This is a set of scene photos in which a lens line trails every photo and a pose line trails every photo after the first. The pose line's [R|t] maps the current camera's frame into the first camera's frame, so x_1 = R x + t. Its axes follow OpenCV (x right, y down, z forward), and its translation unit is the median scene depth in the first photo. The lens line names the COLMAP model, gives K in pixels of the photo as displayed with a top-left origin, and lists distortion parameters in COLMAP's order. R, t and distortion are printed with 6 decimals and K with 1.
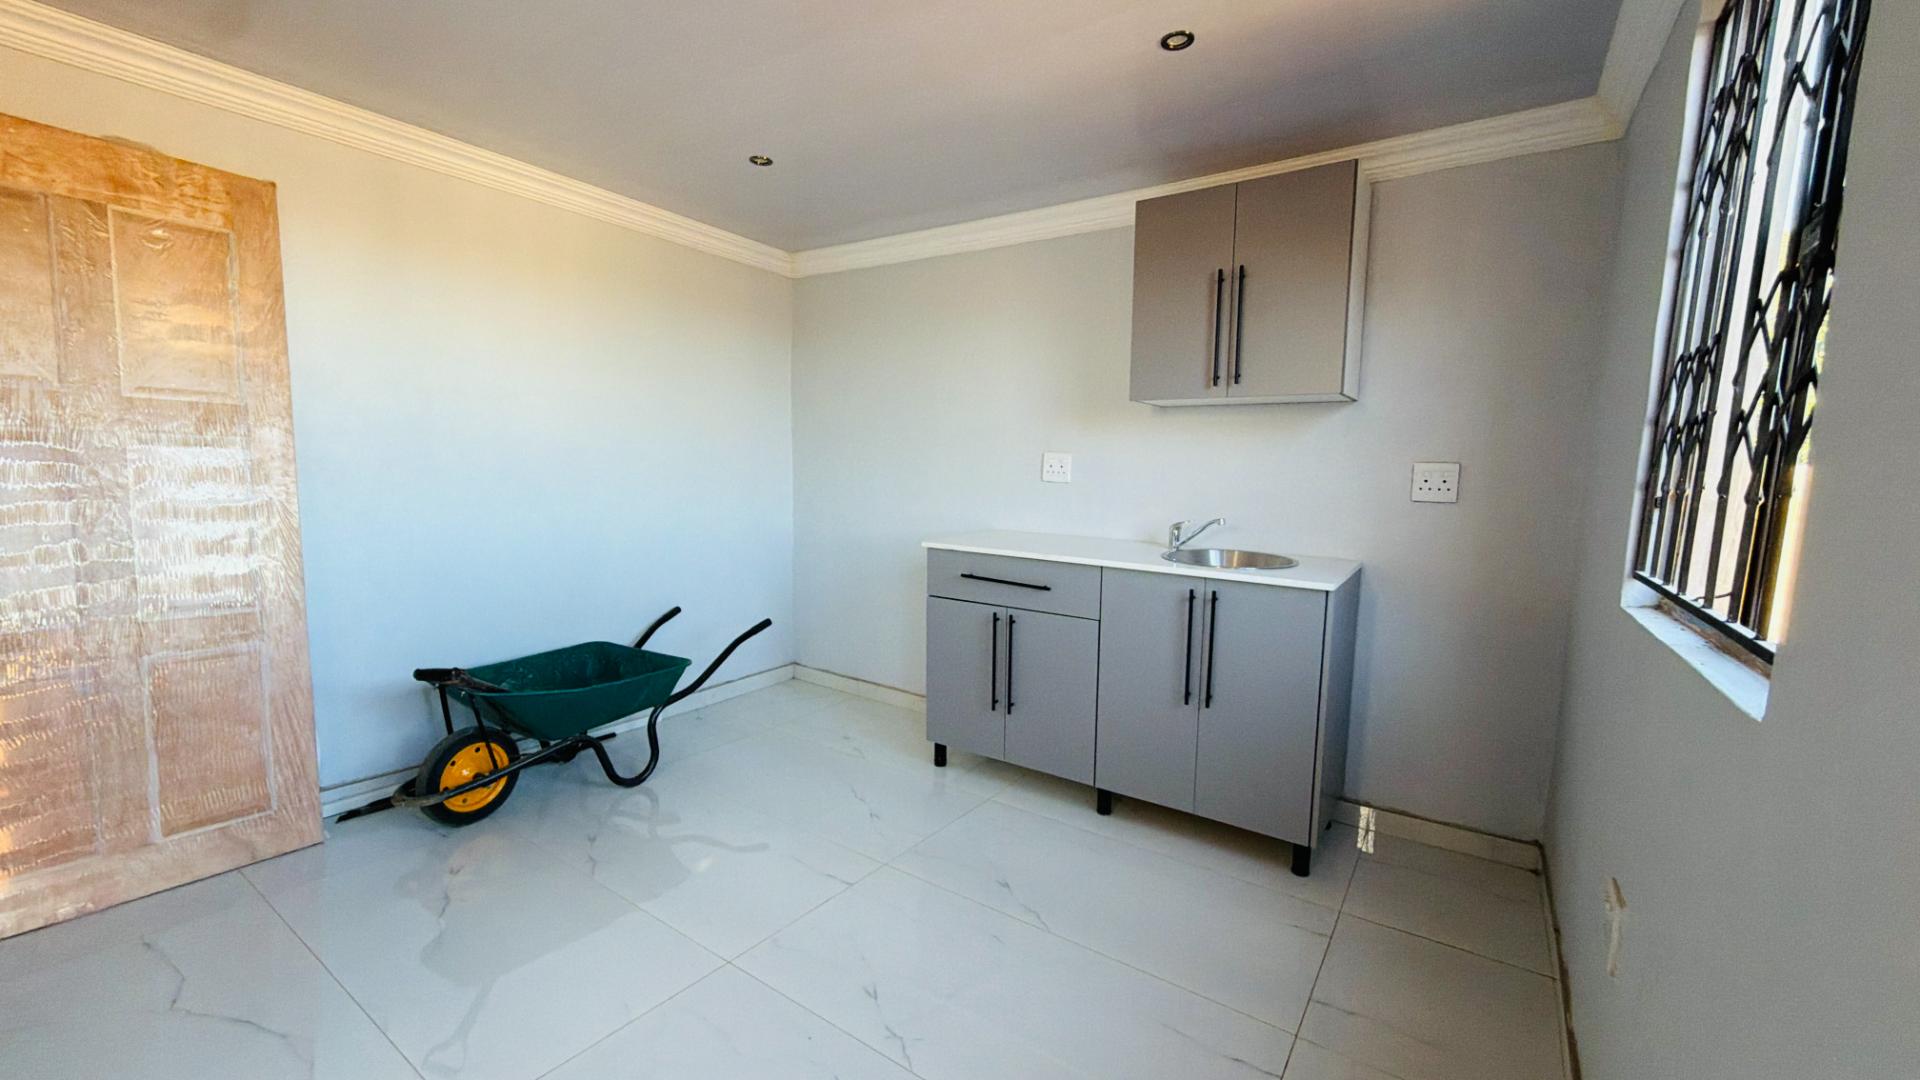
lens RADIAL K [[761.6, 0, 942.9], [0, 761.6, 557.4], [0, 0, 1]] dist [0.000932, 0.000378]
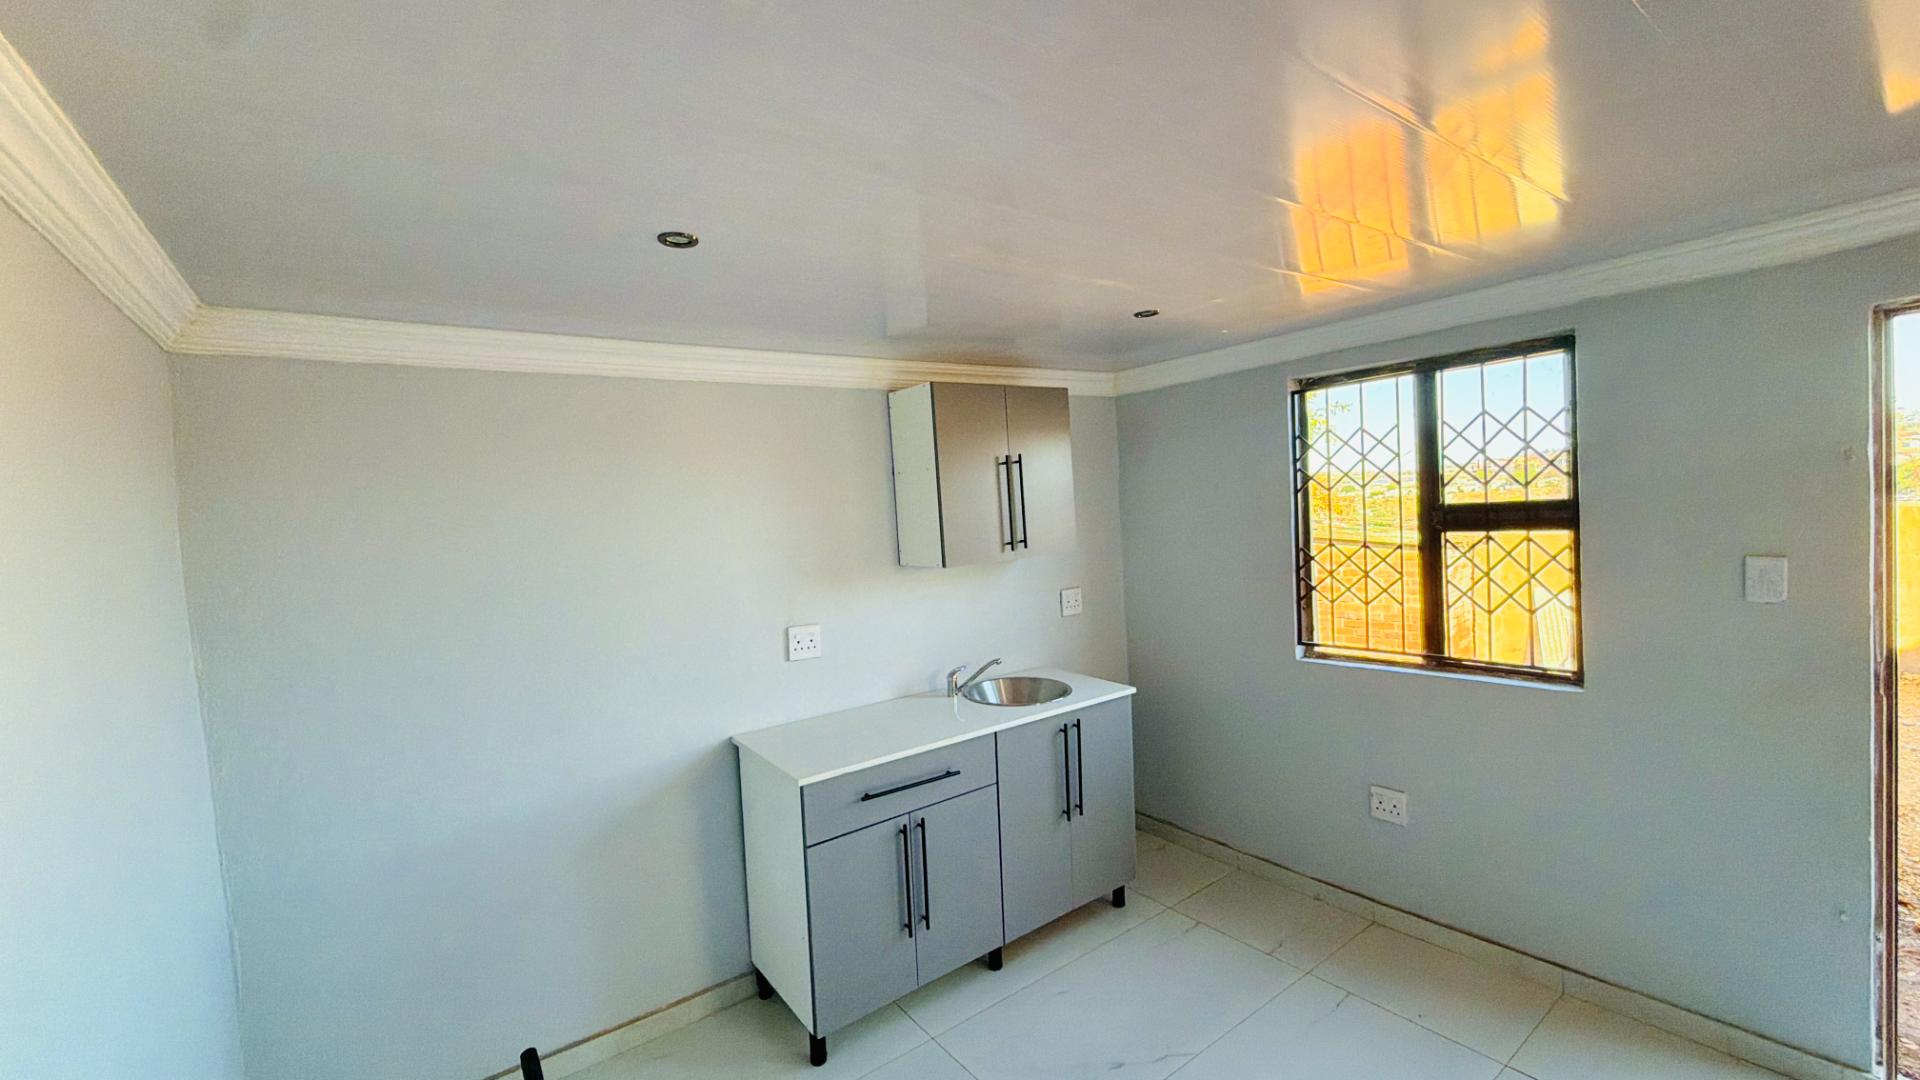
lens RADIAL K [[761.6, 0, 952.9], [0, 761.6, 539.3], [0, 0, 1]] dist [0.000932, 0.000378]
pose [[0.292079, -0.084010, 0.952697, -0.704477], [0.185481, 0.982198, 0.029746, -0.258158], [-0.938236, 0.168018, 0.302462, 0.624342]]
